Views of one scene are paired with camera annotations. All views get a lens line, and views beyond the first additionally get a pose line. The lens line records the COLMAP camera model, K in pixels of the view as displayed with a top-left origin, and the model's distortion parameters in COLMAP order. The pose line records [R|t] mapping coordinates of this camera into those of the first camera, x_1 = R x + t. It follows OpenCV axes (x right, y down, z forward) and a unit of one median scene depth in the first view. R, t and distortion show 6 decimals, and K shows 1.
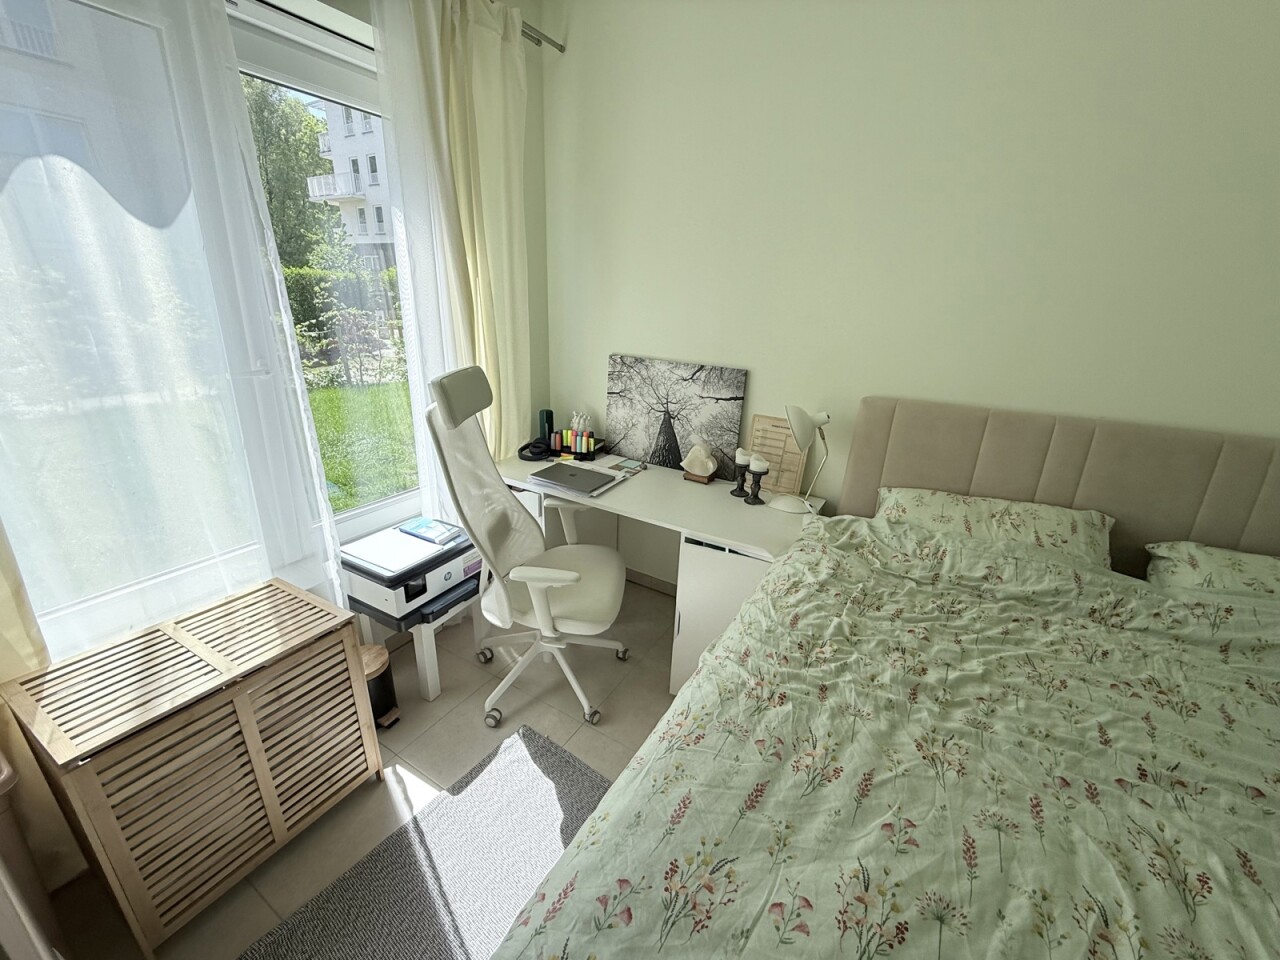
lens RADIAL K [[510.4, 0, 637.1], [0, 510.4, 479.2], [0, 0, 1]] dist [-0.000350, 0.000281]
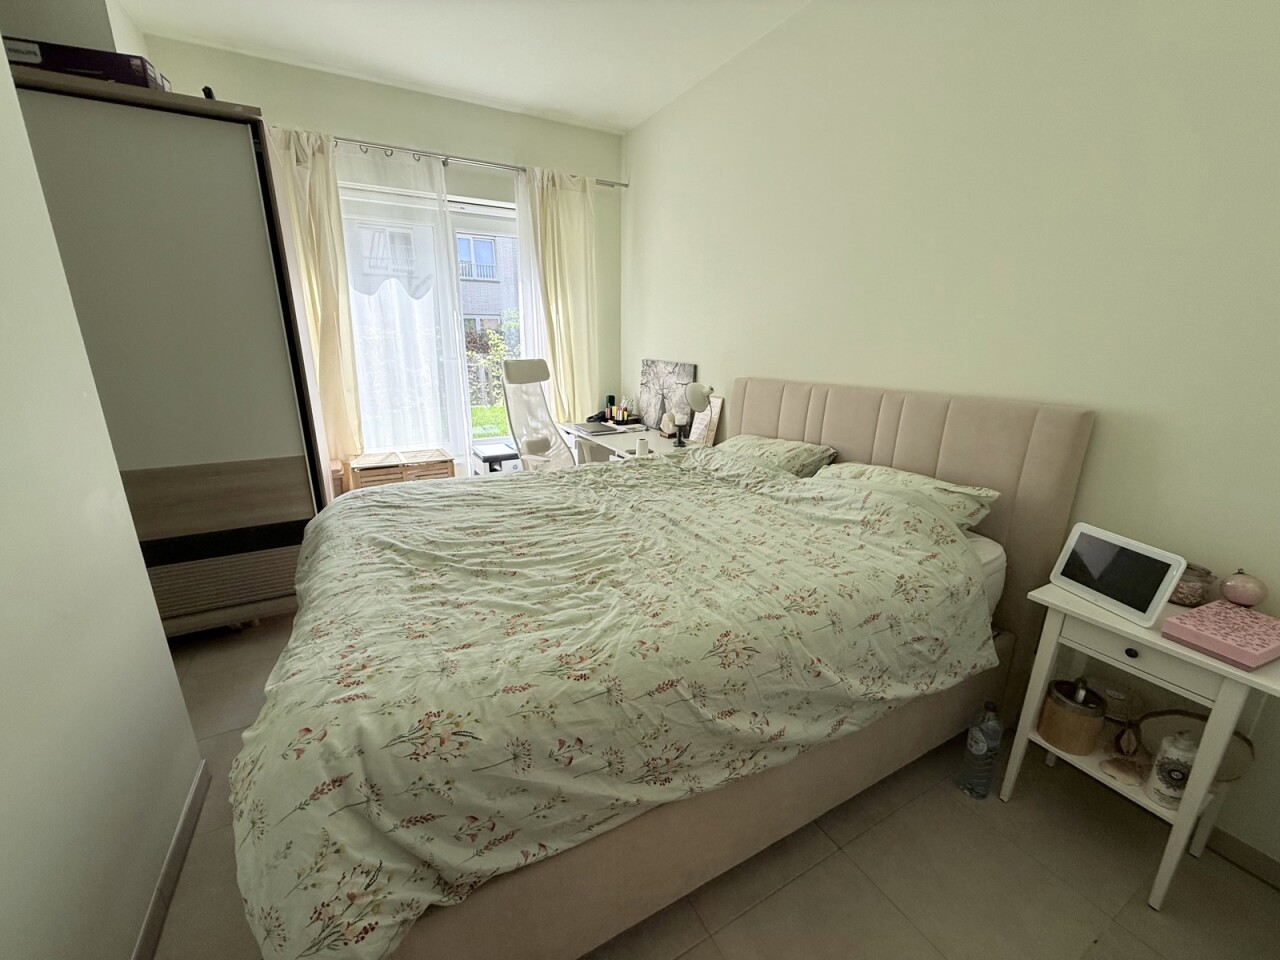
lens RADIAL K [[510.4, 0, 637.1], [0, 510.4, 479.2], [0, 0, 1]] dist [-0.000350, 0.000281]
pose [[0.863051, 0.109412, -0.493125, 0.814956], [-0.155058, 0.986510, -0.052496, 0.223393], [0.480729, 0.121770, 0.868373, -0.361892]]
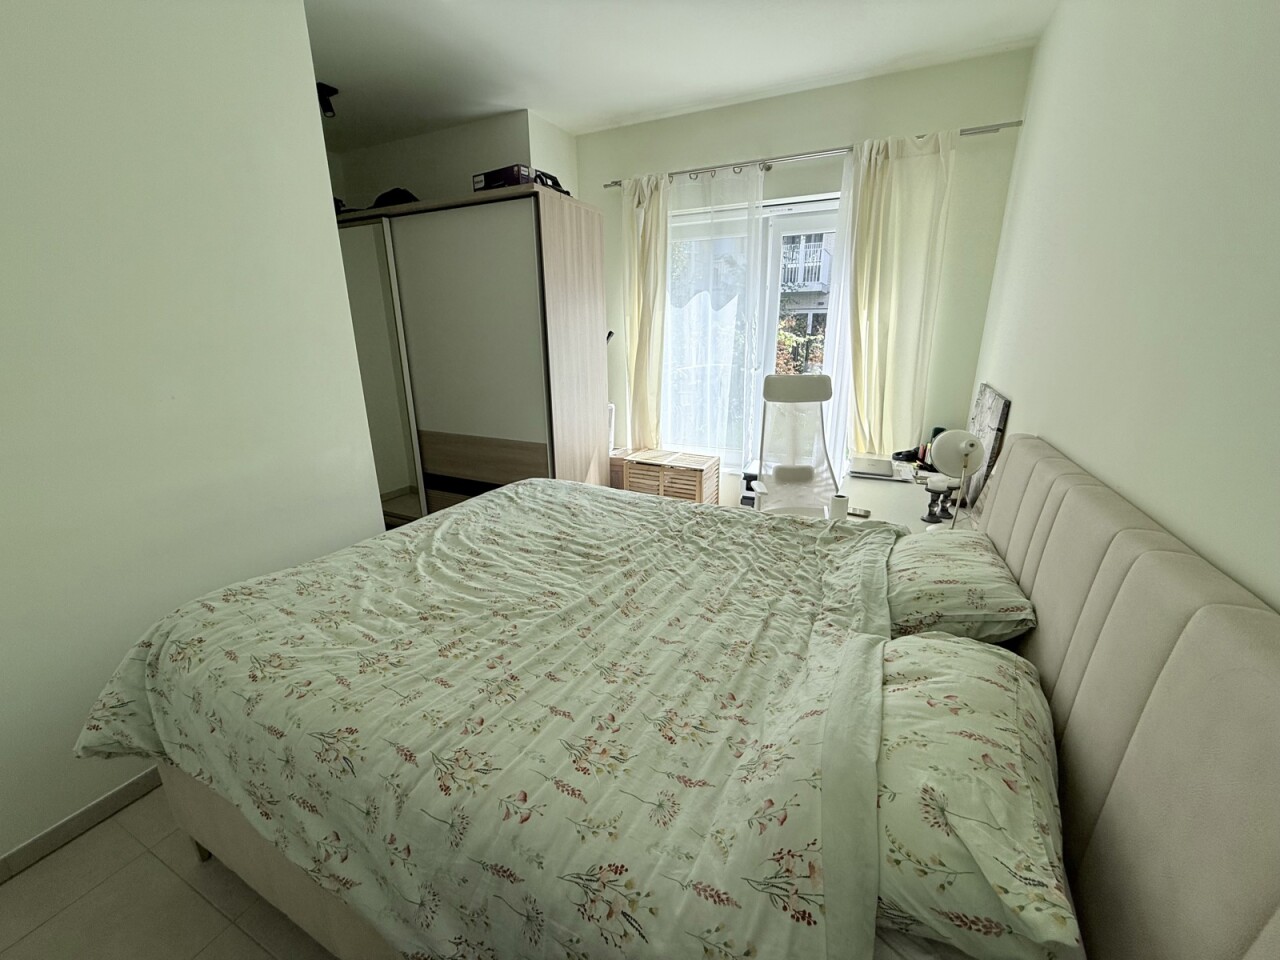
lens RADIAL K [[510.4, 0, 637.1], [0, 510.4, 479.2], [0, 0, 1]] dist [-0.000350, 0.000281]
pose [[0.083597, 0.248225, -0.965089, 1.052508], [-0.336953, 0.918474, 0.207048, -0.041327], [0.937803, 0.307881, 0.160422, 0.230418]]
